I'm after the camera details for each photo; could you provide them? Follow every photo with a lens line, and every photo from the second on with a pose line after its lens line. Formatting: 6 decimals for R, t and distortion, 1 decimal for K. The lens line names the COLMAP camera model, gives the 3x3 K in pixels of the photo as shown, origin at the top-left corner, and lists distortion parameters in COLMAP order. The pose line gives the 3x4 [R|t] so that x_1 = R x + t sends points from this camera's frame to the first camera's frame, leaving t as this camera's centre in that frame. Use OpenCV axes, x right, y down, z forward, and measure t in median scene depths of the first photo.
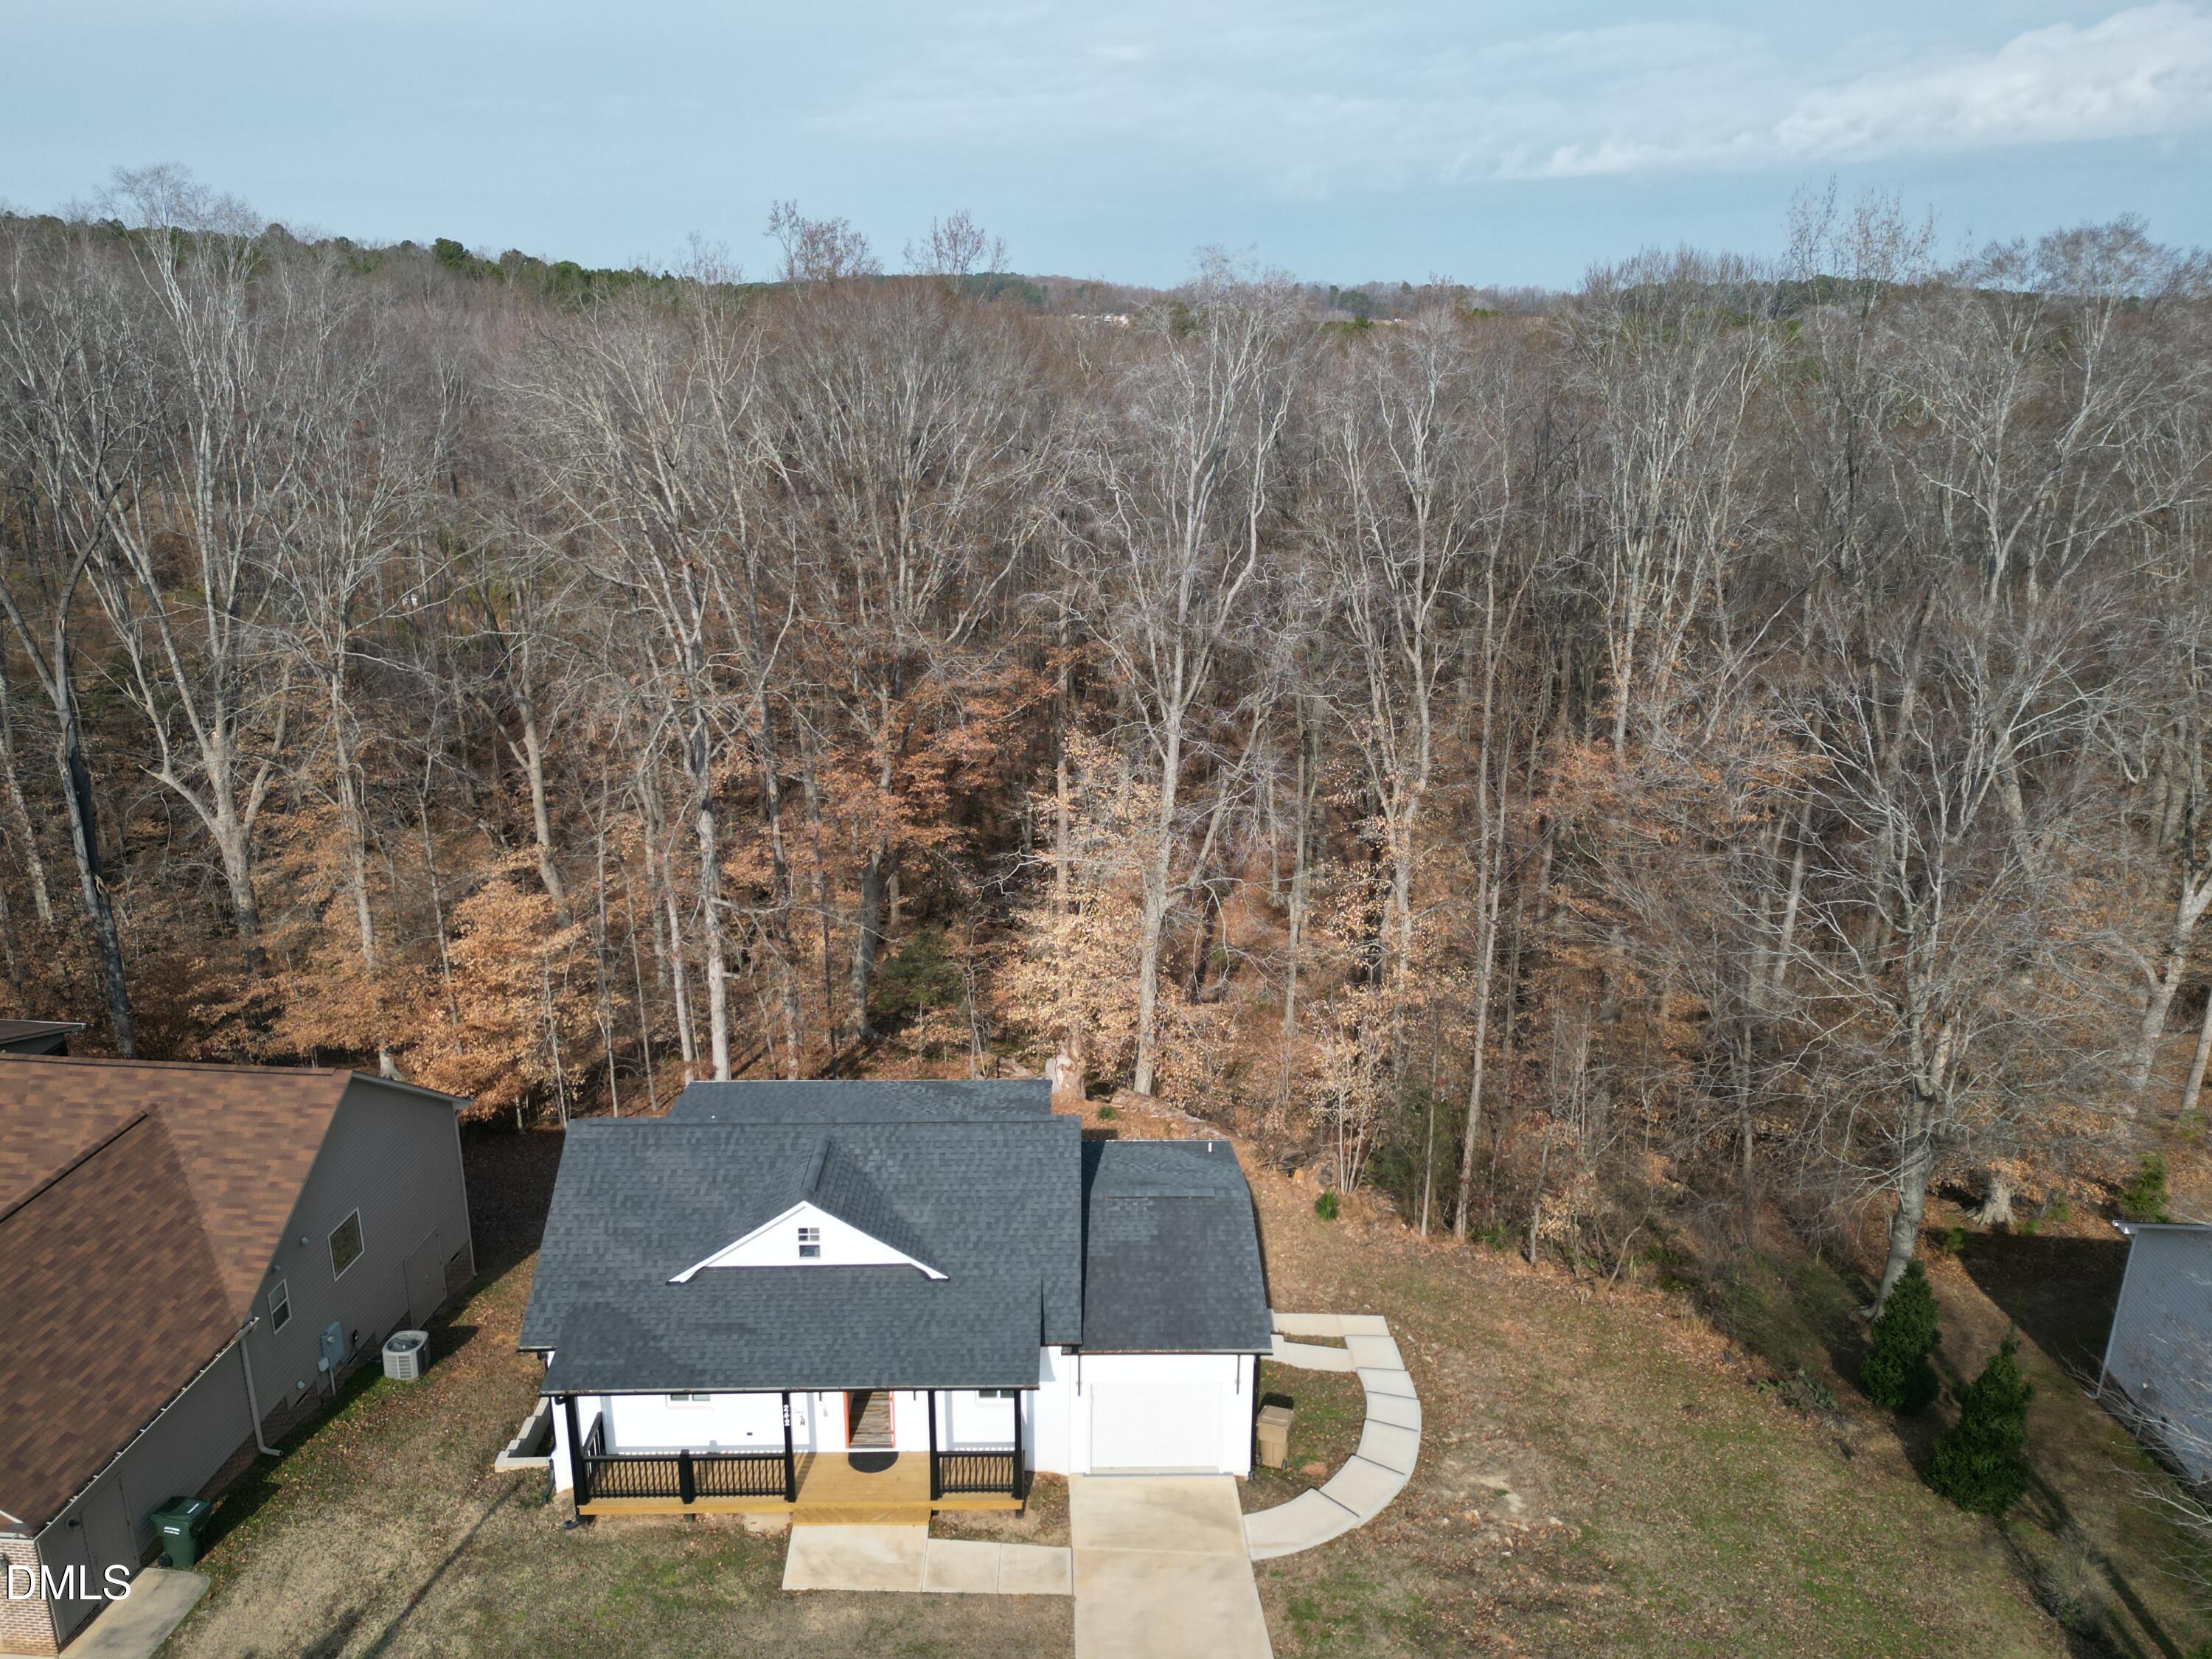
lens RADIAL K [[1563.9, 0, 1102.2], [0, 1563.9, 833.0], [0, 0, 1]] dist [0.075481, -0.077129]
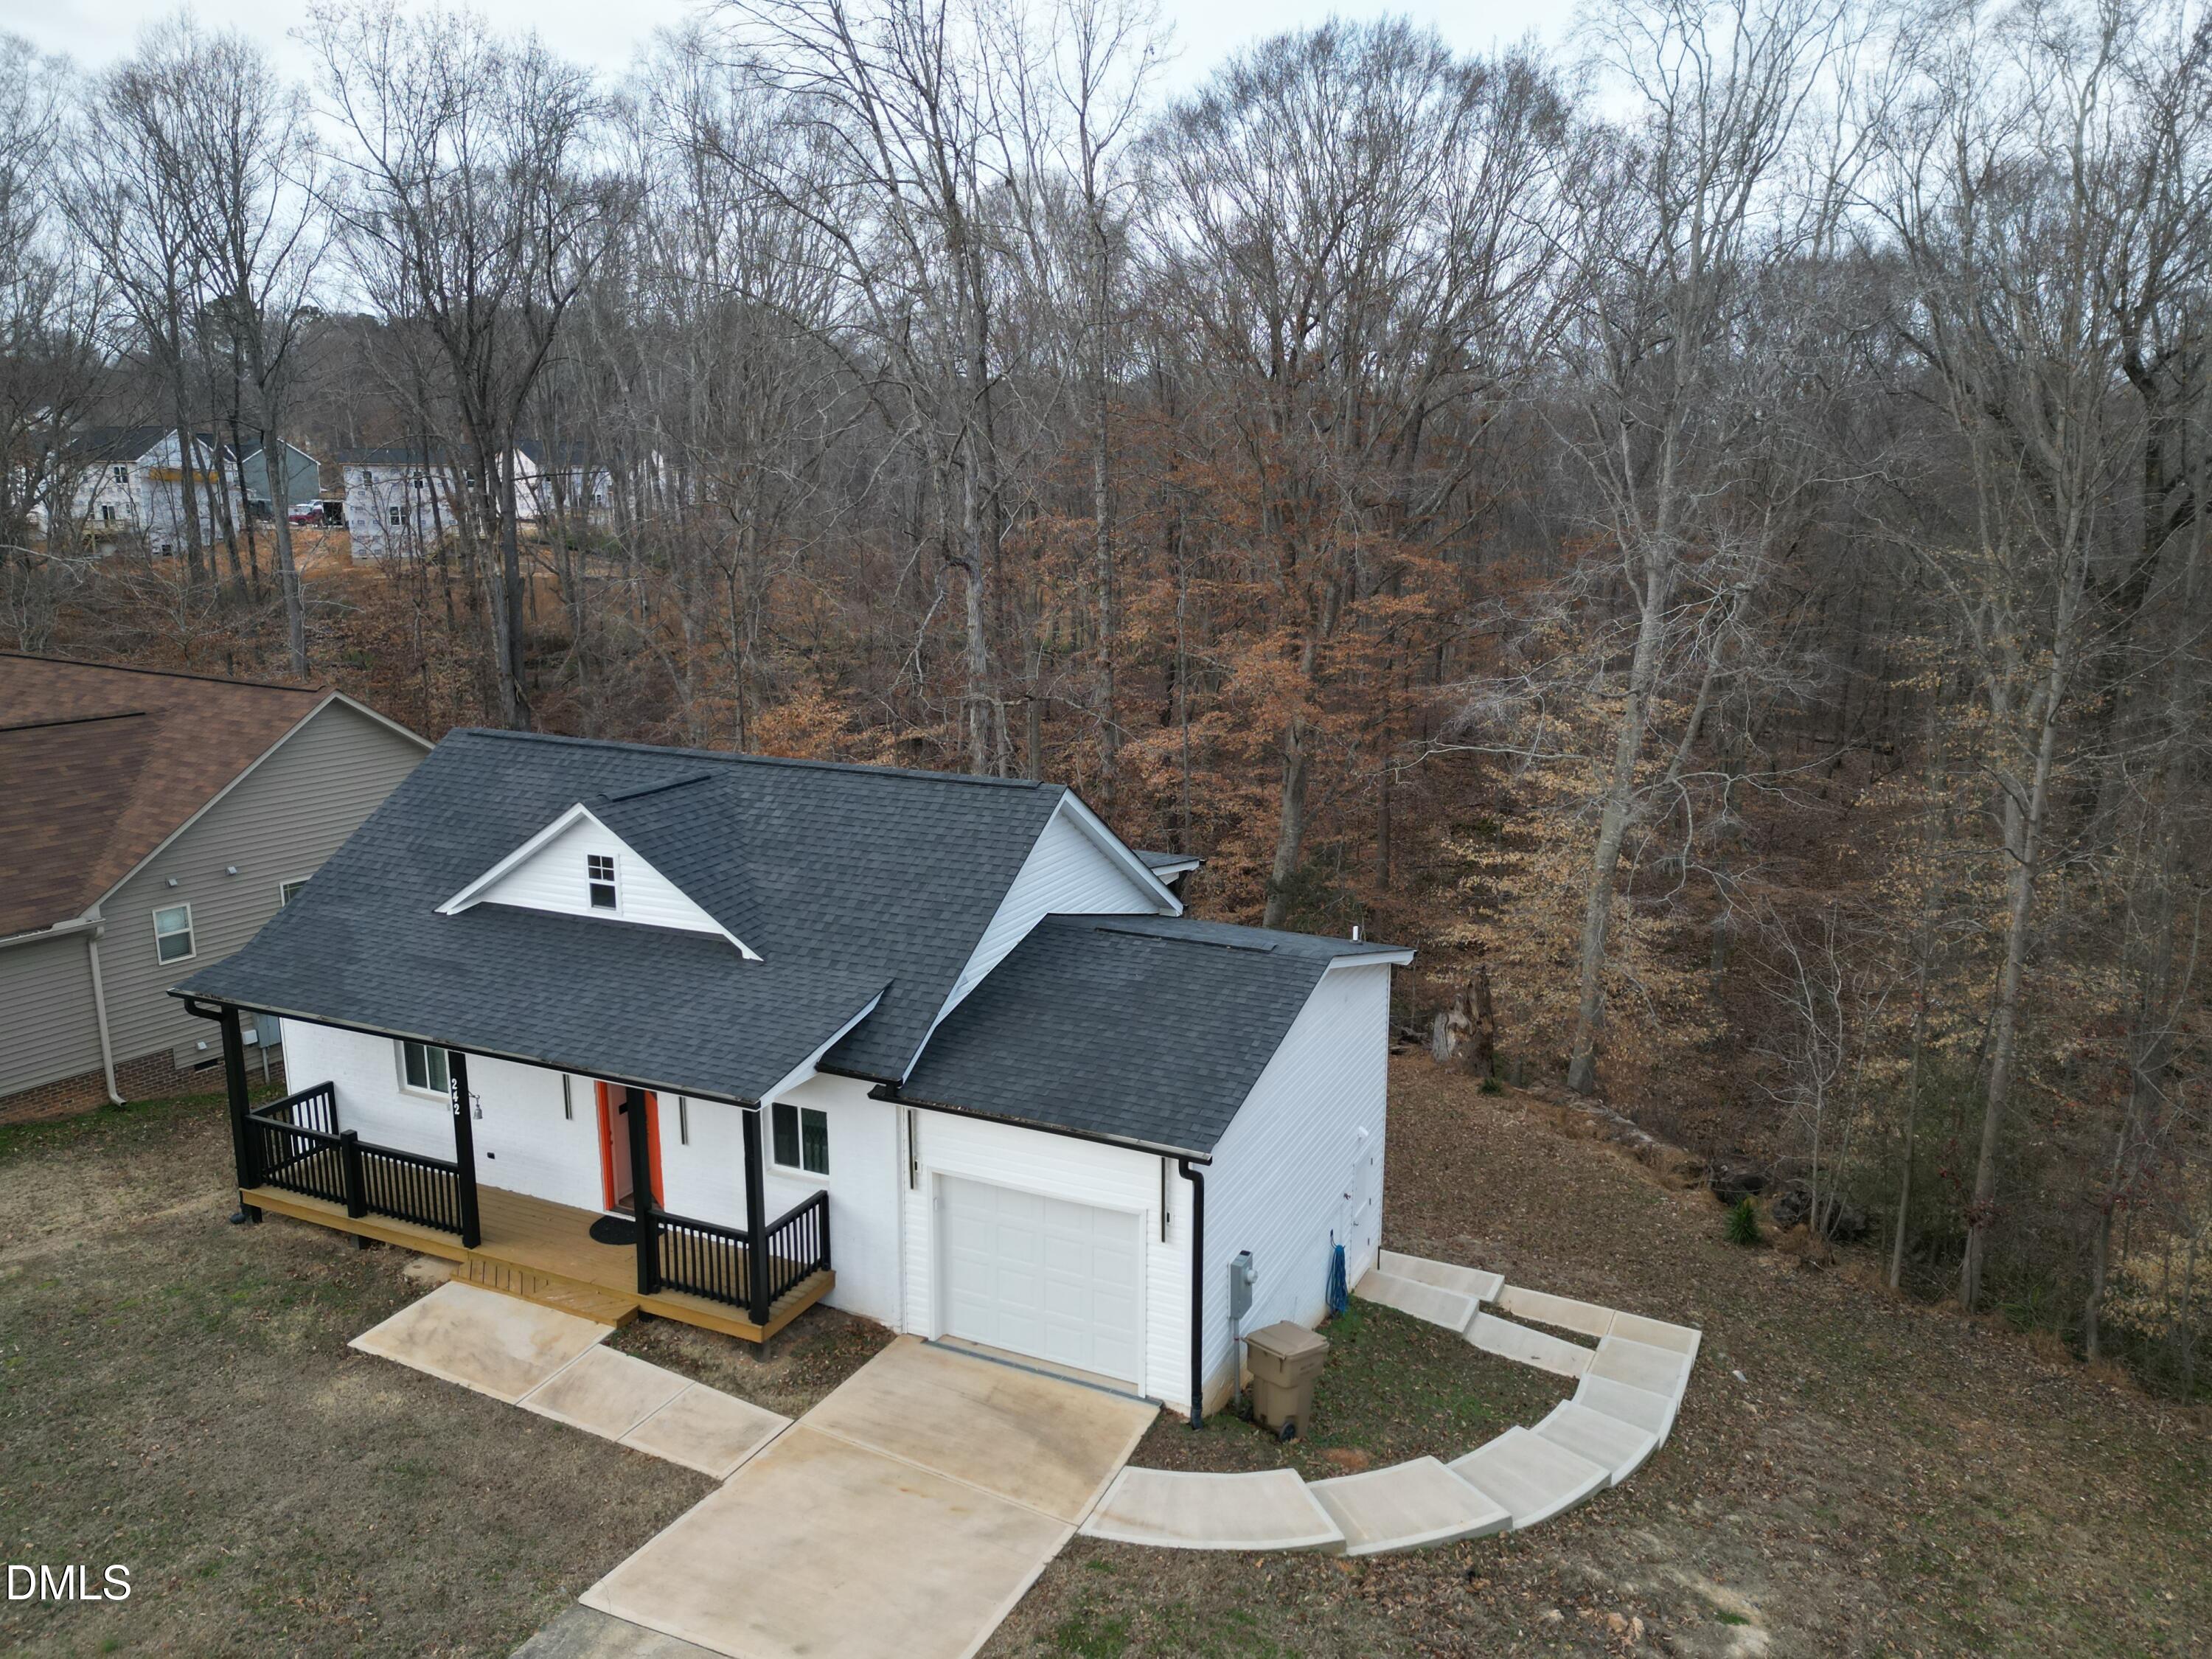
lens RADIAL K [[1576.8, 0, 1106.0], [0, 1576.8, 829.5], [0, 0, 1]] dist [0.080145, -0.081989]
pose [[0.894418, 0.087264, -0.438635, 0.291649], [-0.129682, 0.989247, -0.067628, 0.256728], [0.428017, 0.117371, 0.896117, 0.494822]]
